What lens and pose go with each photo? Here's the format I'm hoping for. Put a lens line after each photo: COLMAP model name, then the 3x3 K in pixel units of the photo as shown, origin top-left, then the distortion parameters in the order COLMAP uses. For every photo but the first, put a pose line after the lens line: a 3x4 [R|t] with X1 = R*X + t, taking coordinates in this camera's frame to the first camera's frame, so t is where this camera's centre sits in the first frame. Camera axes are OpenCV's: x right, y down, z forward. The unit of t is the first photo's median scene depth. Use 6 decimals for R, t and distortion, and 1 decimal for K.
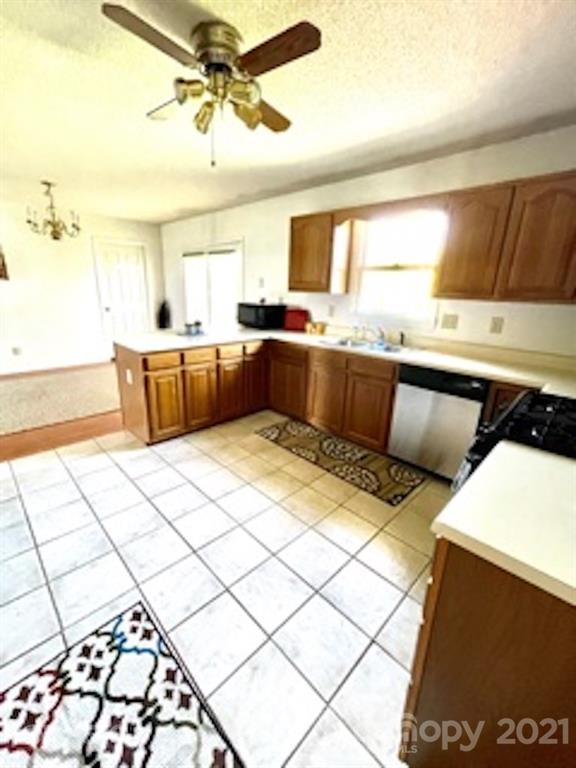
lens RADIAL K [[322.7, 0, 283.6], [0, 322.7, 381.0], [0, 0, 1]] dist [0.001786, 0.000467]
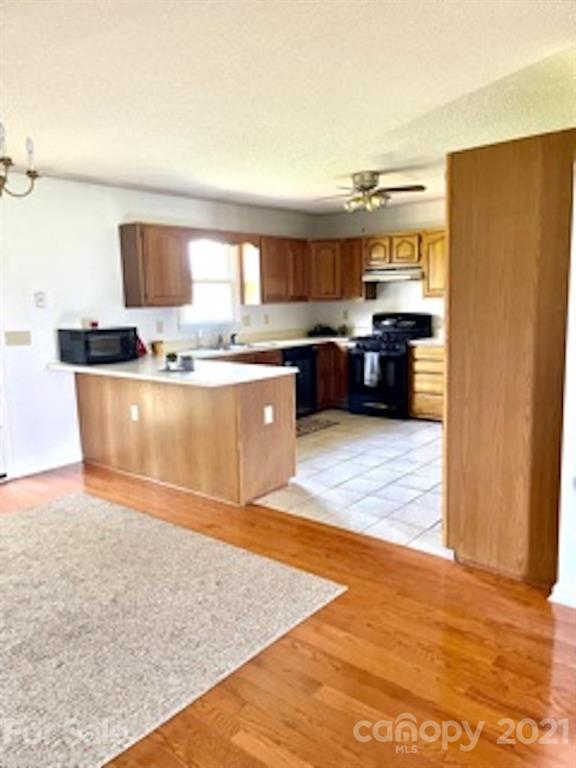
lens RADIAL K [[583.8, 0, 288.0], [0, 583.8, 384.0], [0, 0, 1]] dist [0.088107, -0.114142]
pose [[-0.111988, -0.178664, 0.977516, -2.422590], [0.297121, 0.932682, 0.204509, -0.476315], [-0.948250, 0.313344, -0.051364, 1.287185]]
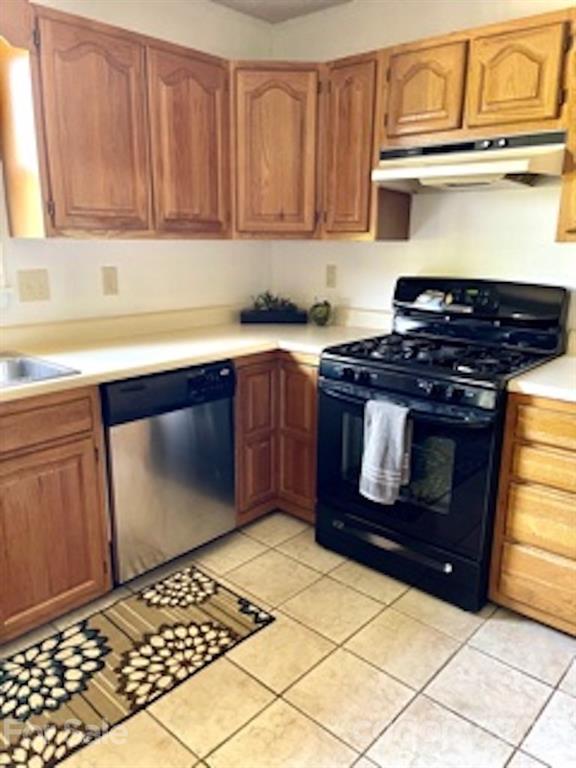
lens RADIAL K [[583.8, 0, 288.0], [0, 583.8, 384.0], [0, 0, 1]] dist [0.088107, -0.114142]
pose [[-0.071831, -0.276178, 0.958418, -0.482289], [0.264377, 0.921259, 0.285284, -0.244361], [-0.961741, 0.273876, 0.006841, 0.830313]]
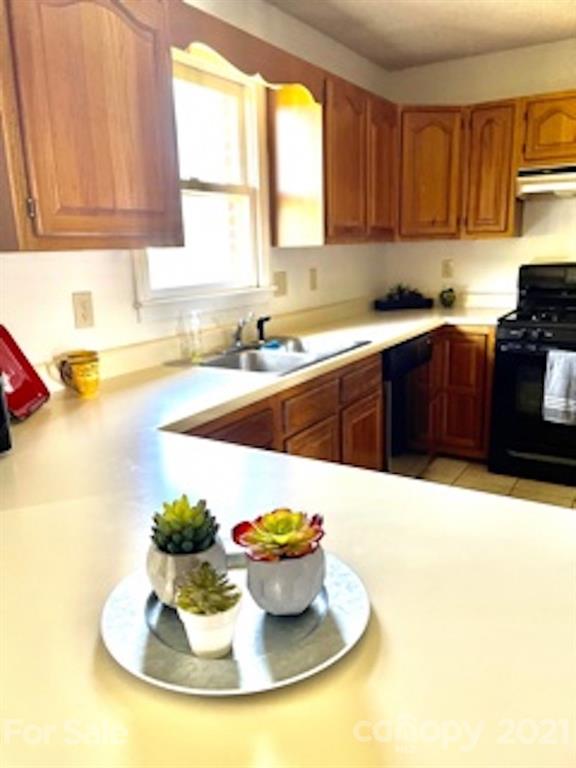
lens RADIAL K [[583.8, 0, 288.0], [0, 583.8, 384.0], [0, 0, 1]] dist [0.088107, -0.114142]
pose [[-0.245518, -0.246050, 0.937646, -0.703734], [0.289949, 0.904332, 0.313230, -0.436240], [-0.925014, 0.348773, -0.150688, 1.502054]]
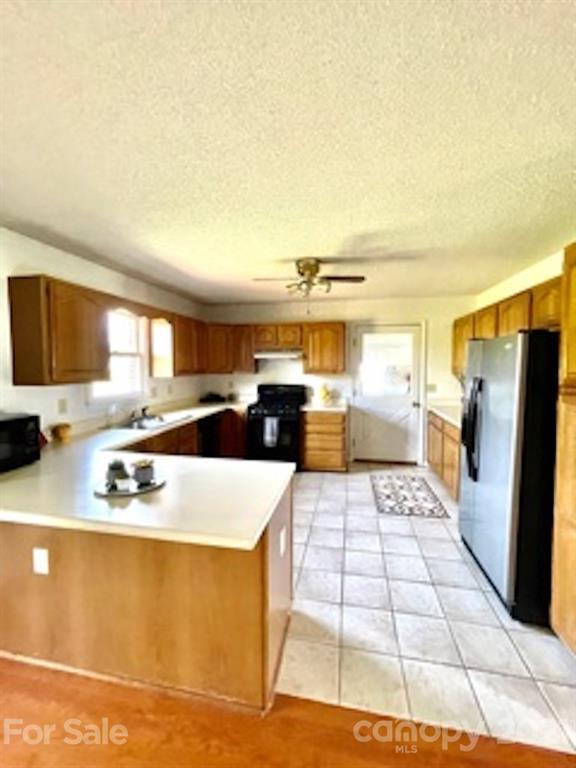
lens RADIAL K [[322.7, 0, 283.6], [0, 322.7, 381.0], [0, 0, 1]] dist [0.001786, 0.000467]
pose [[-0.557432, -0.077735, 0.826576, -1.193381], [0.214974, 0.948137, 0.234143, -0.542610], [-0.801908, 0.308211, -0.511810, 1.545254]]
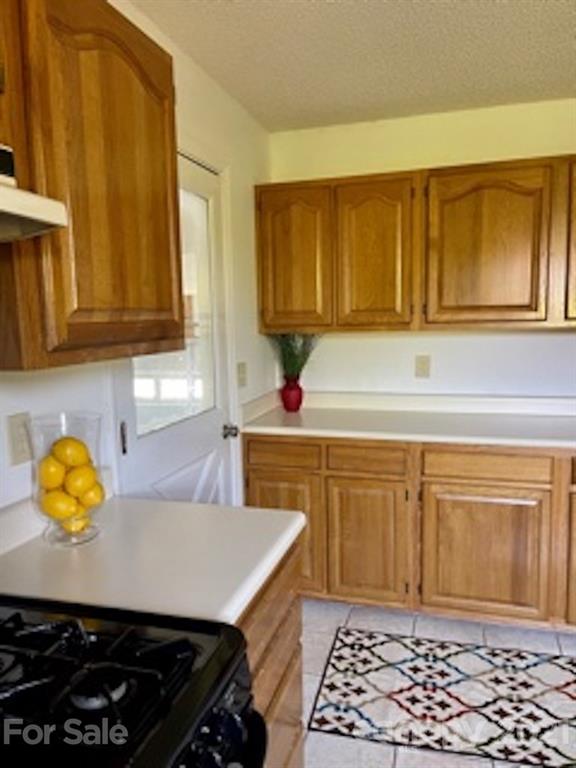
lens RADIAL K [[576.2, 0, 279.9], [0, 576.2, 385.8], [0, 0, 1]] dist [0.080864, -0.125016]
pose [[-0.879267, 0.043942, -0.474299, 0.507339], [-0.139338, 0.928452, 0.344327, -0.239440], [0.455494, 0.368843, -0.810234, 0.828411]]
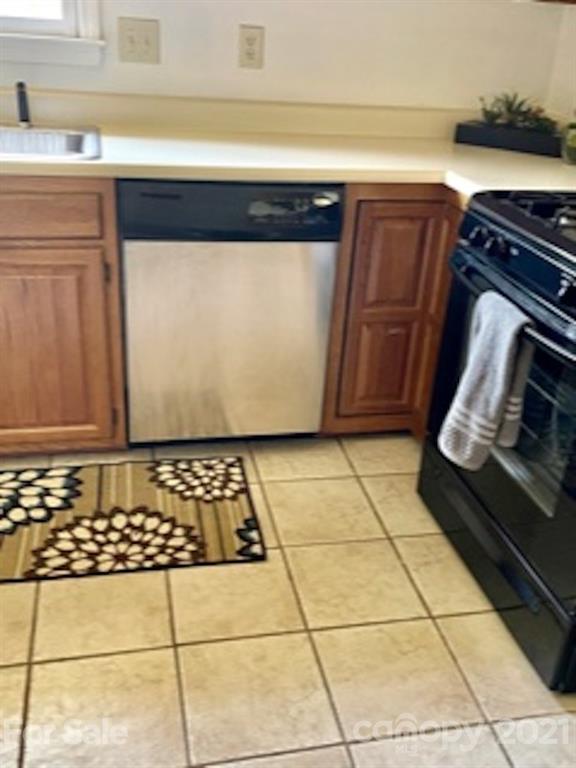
lens RADIAL K [[765.1, 0, 301.4], [0, 765.1, 396.6], [0, 0, 1]] dist [-0.001643, -0.009892]
pose [[0.518444, -0.389648, 0.761177, -0.243762], [0.191738, 0.920454, 0.340588, -0.089801], [-0.833338, -0.030630, 0.551914, 0.450153]]
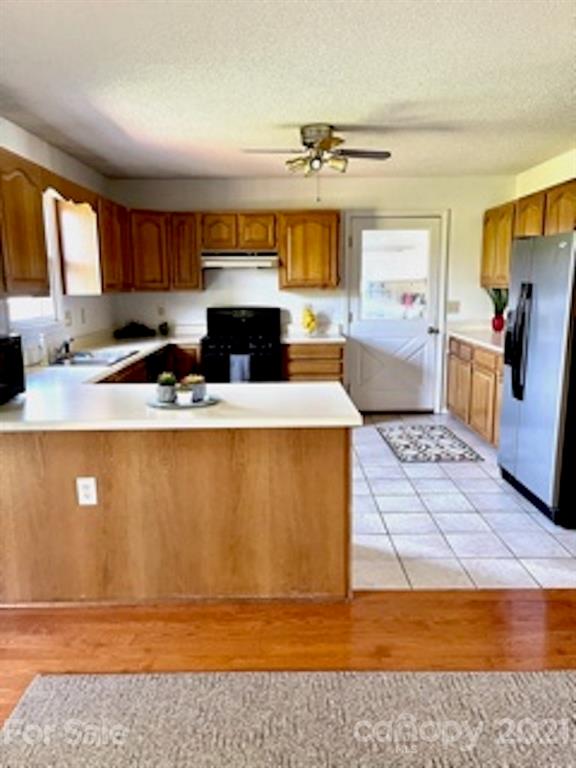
lens RADIAL K [[583.8, 0, 288.0], [0, 583.8, 384.0], [0, 0, 1]] dist [0.088107, -0.114142]
pose [[-0.719706, -0.142328, 0.679534, -1.366708], [0.182049, 0.905828, 0.382536, -0.670723], [-0.669986, 0.399022, -0.626019, 2.101214]]
